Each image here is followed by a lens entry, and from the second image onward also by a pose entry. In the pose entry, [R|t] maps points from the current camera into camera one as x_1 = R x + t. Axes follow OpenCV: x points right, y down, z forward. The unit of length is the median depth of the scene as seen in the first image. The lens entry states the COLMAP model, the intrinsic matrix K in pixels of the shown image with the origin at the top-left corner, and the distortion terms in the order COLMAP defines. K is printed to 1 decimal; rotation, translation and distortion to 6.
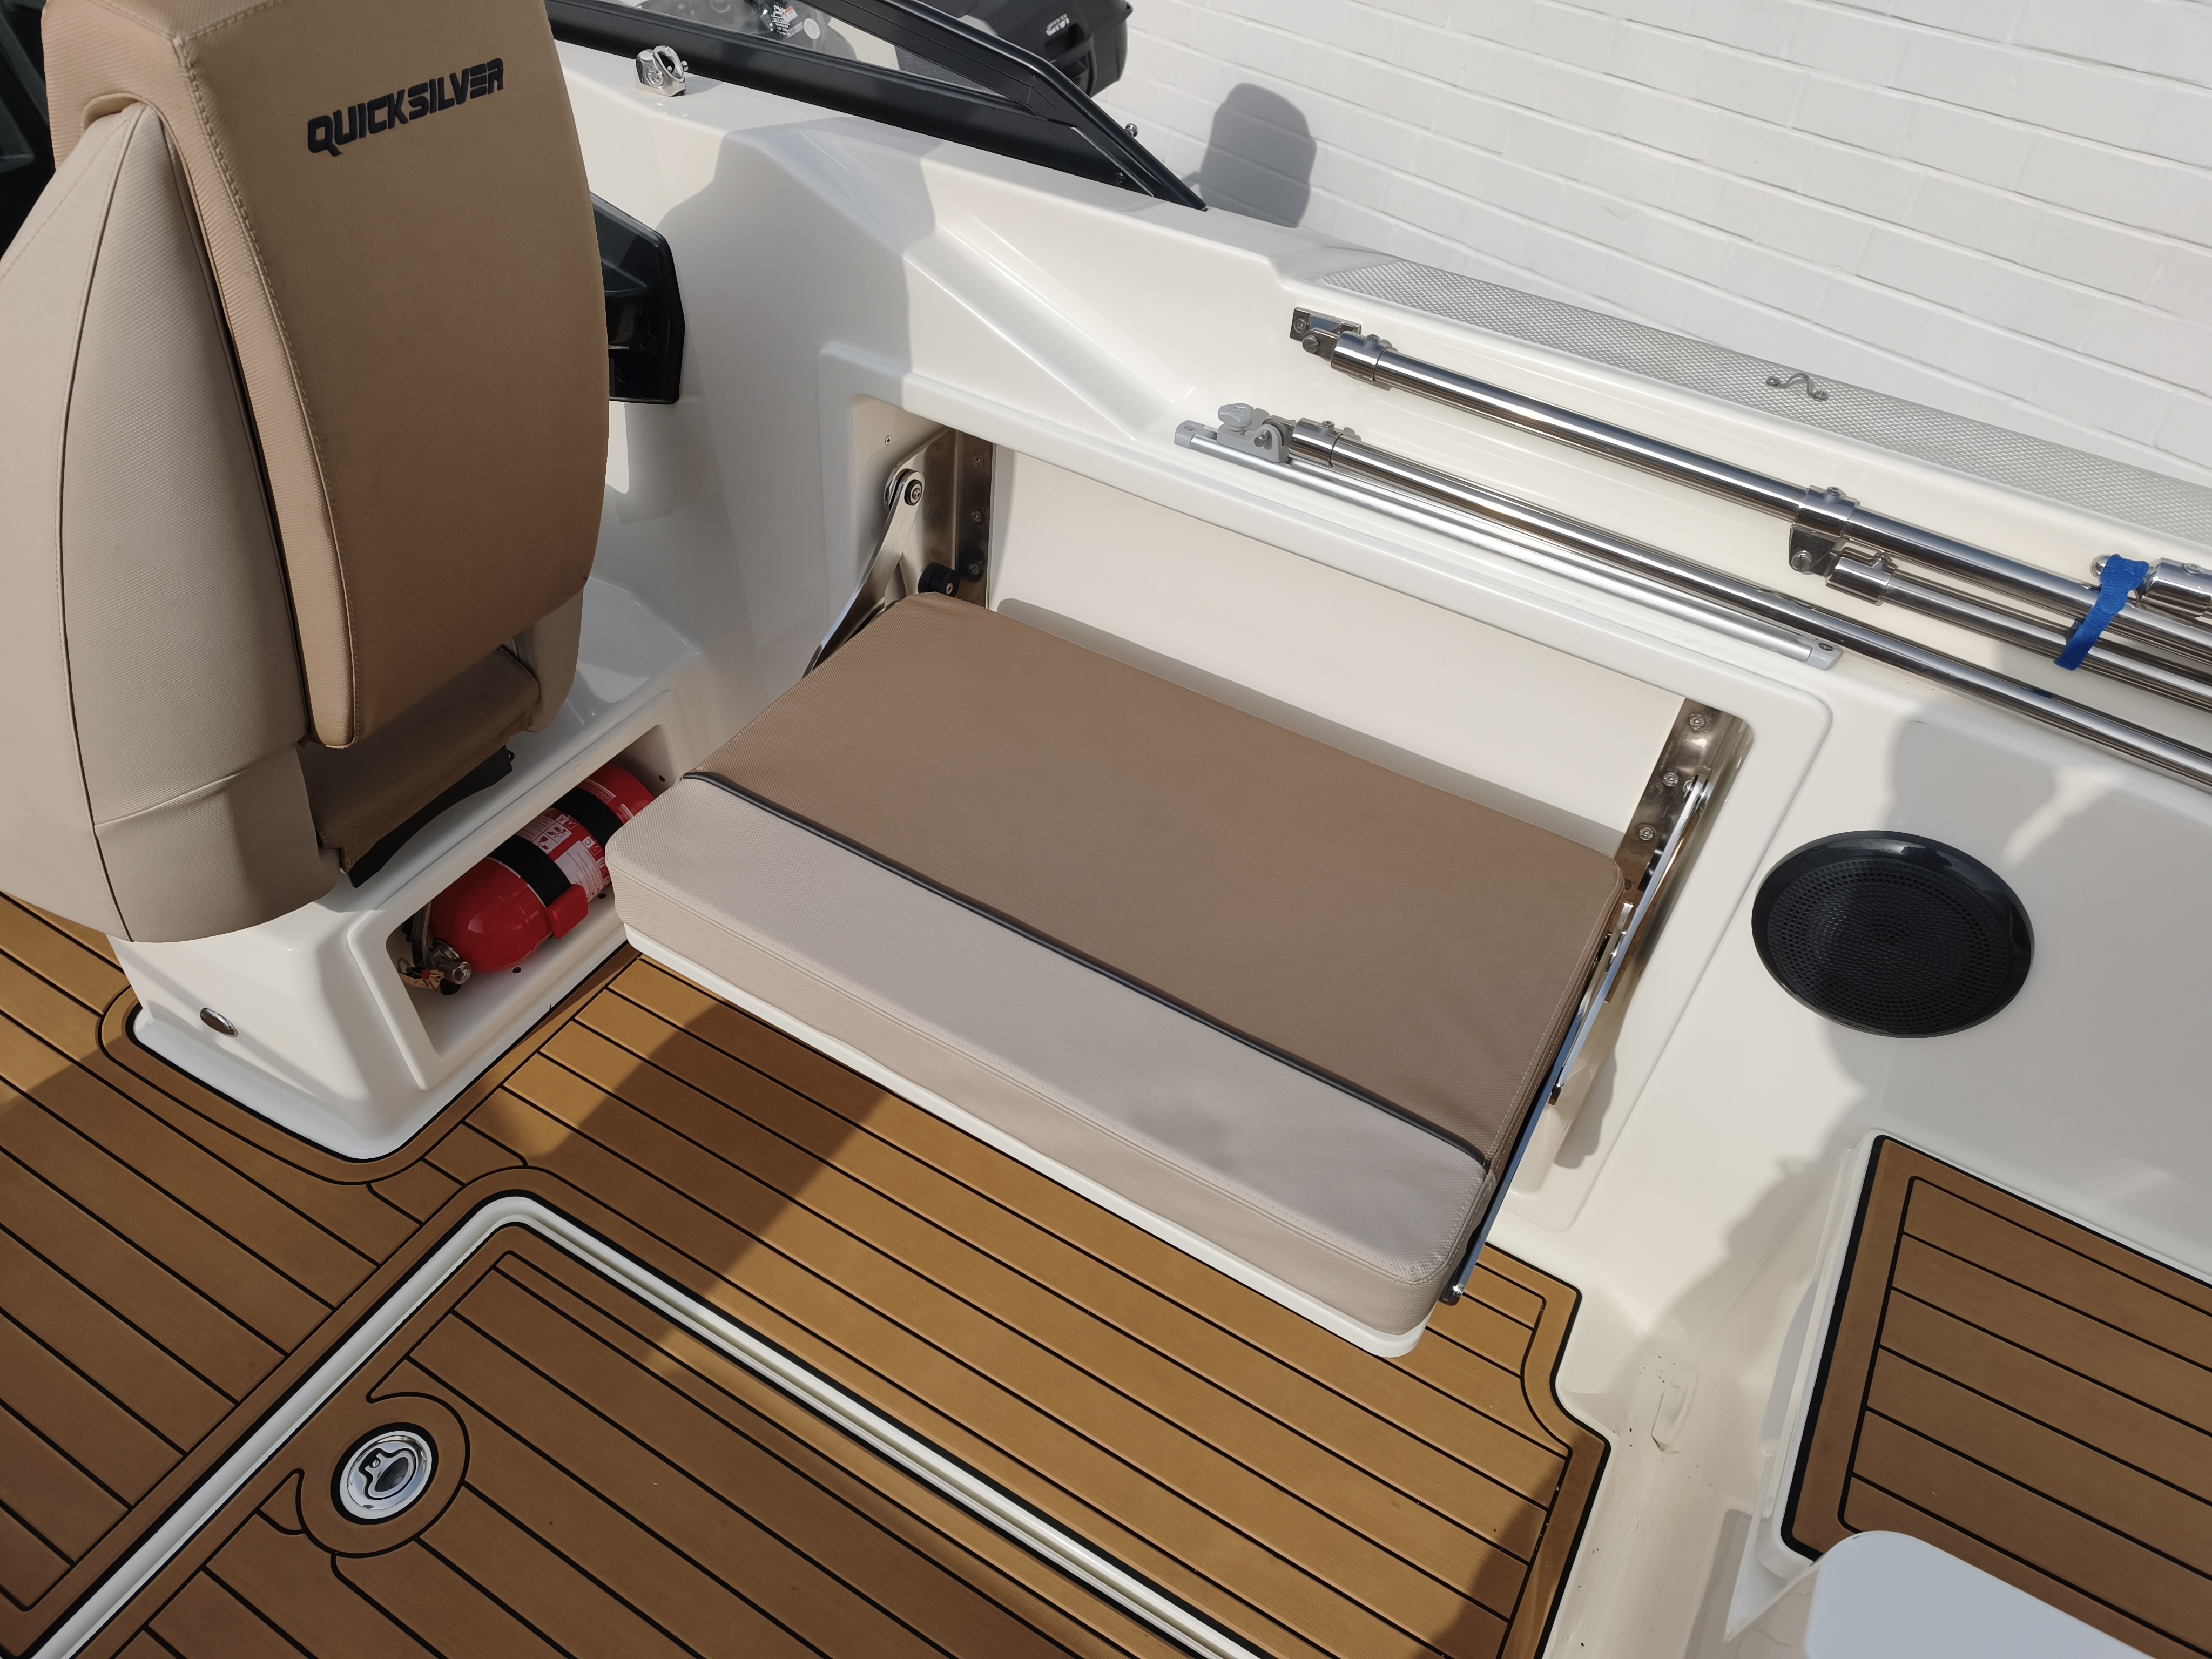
lens RADIAL K [[1488.5, 0, 1105.0], [0, 1488.5, 813.4], [0, 0, 1]] dist [-0.012078, 0.005196]
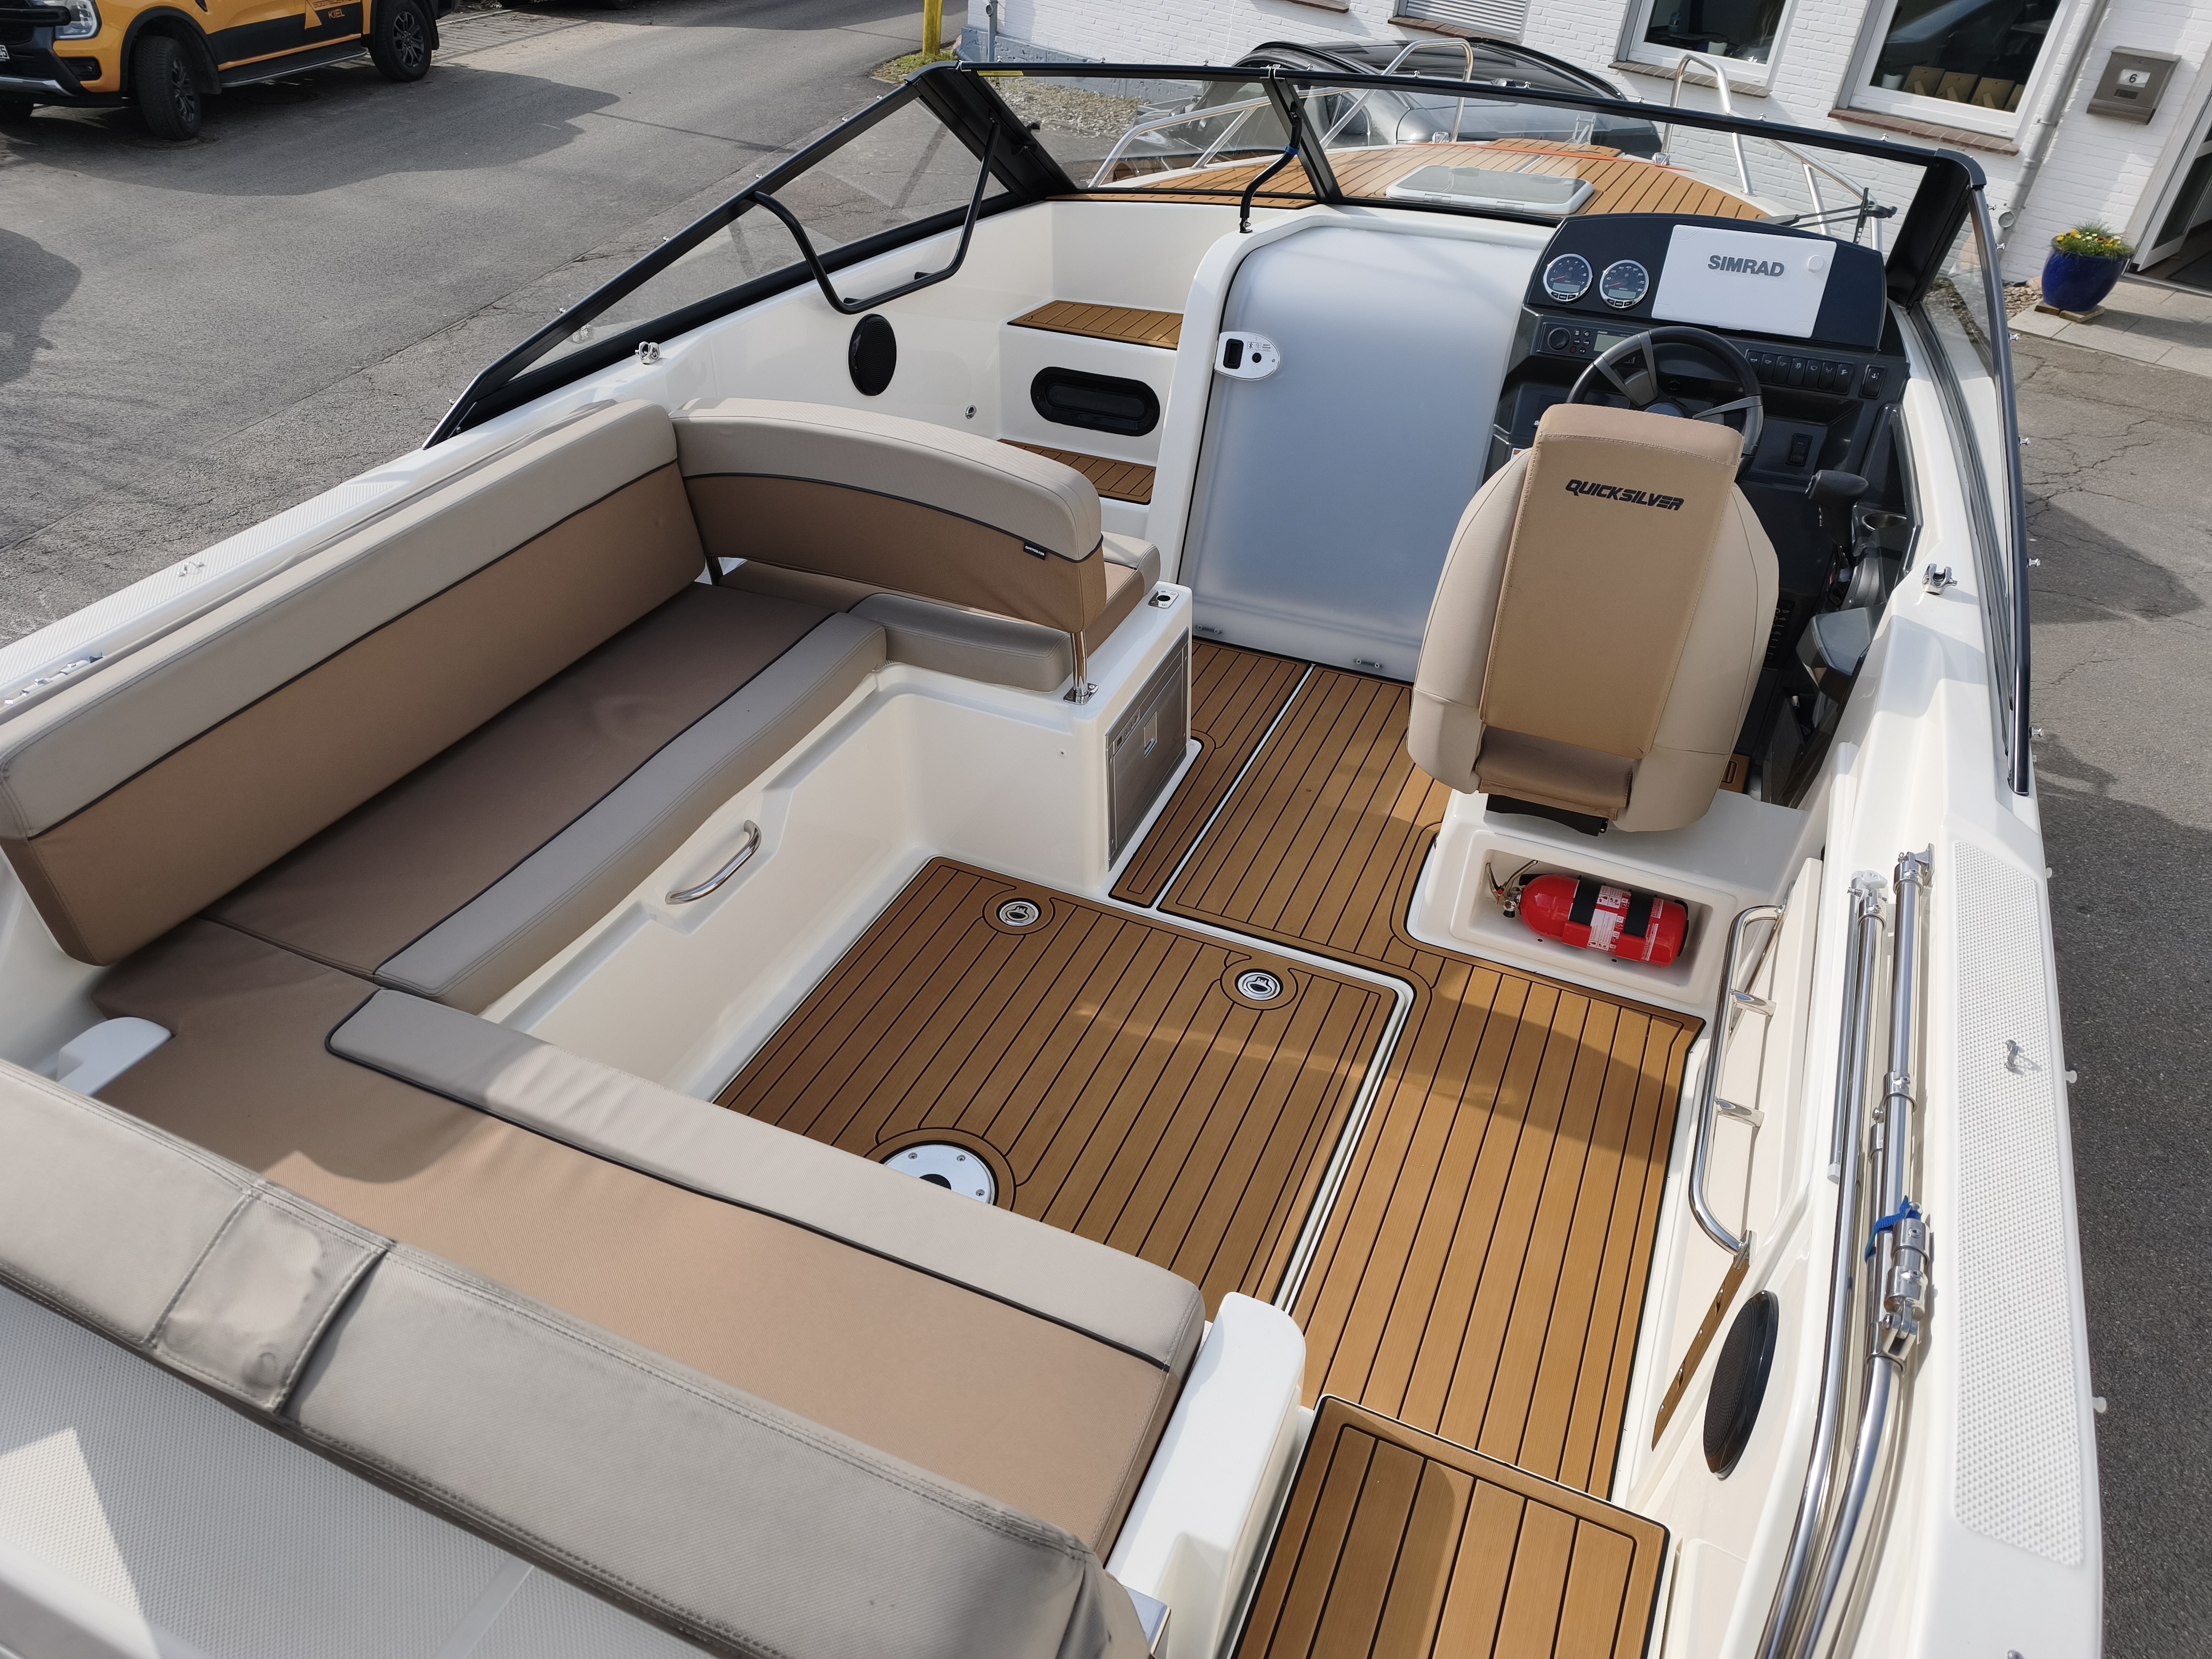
lens RADIAL K [[1488.5, 0, 1099.3], [0, 1488.5, 833.6], [0, 0, 1]] dist [-0.012078, 0.005196]
pose [[0.112431, 0.550474, -0.827247, 1.060719], [-0.692396, 0.640531, 0.332125, -0.224798], [0.712704, 0.535442, 0.453161, -0.219289]]
